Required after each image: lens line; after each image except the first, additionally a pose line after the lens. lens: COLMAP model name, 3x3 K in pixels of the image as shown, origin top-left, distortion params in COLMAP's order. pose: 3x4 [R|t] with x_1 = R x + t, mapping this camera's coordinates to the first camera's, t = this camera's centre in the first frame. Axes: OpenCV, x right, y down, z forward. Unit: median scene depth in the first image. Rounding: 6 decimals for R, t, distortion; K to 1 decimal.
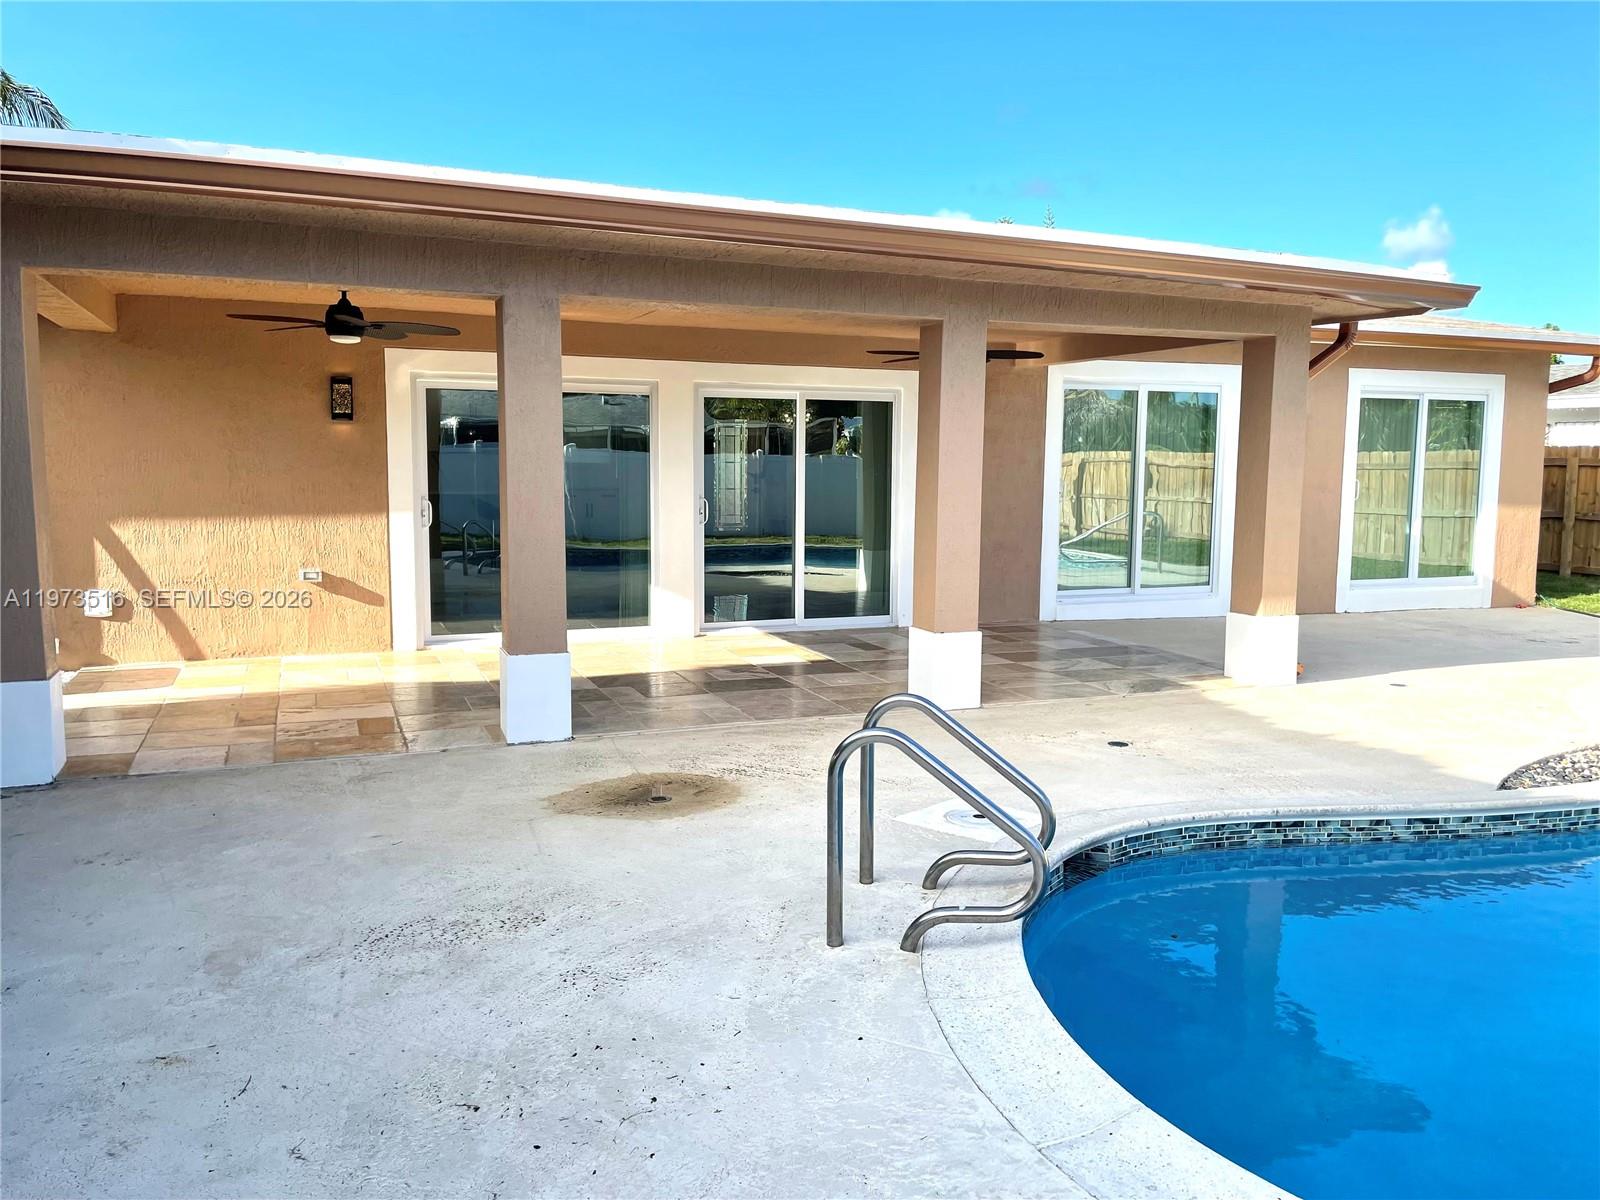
lens RADIAL K [[1214.9, 0, 797.9], [0, 1214.9, 602.0], [0, 0, 1]] dist [0.086364, -0.120912]
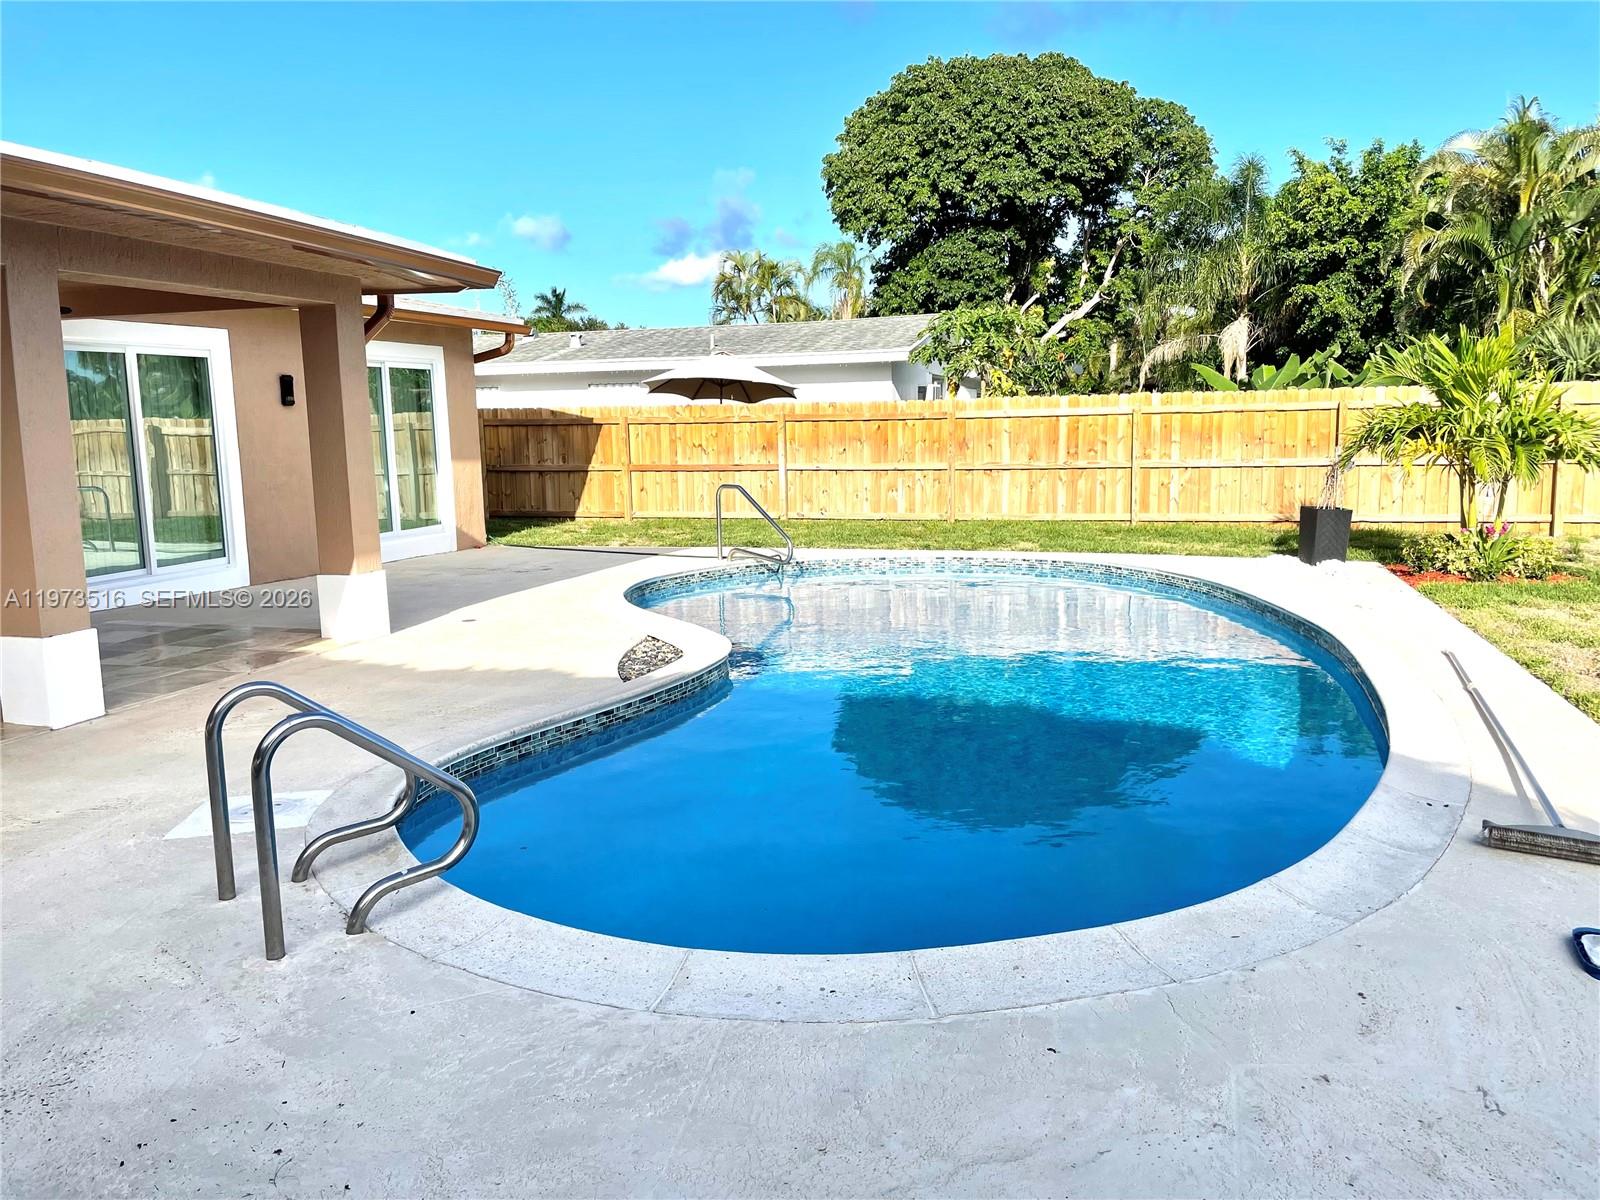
lens RADIAL K [[1214.9, 0, 797.6], [0, 1214.9, 593.7], [0, 0, 1]] dist [0.086364, -0.120912]
pose [[0.630821, -0.133402, 0.764374, -0.189165], [0.118225, 0.990133, 0.075234, -0.006315], [-0.766868, 0.042909, 0.640368, 0.045860]]
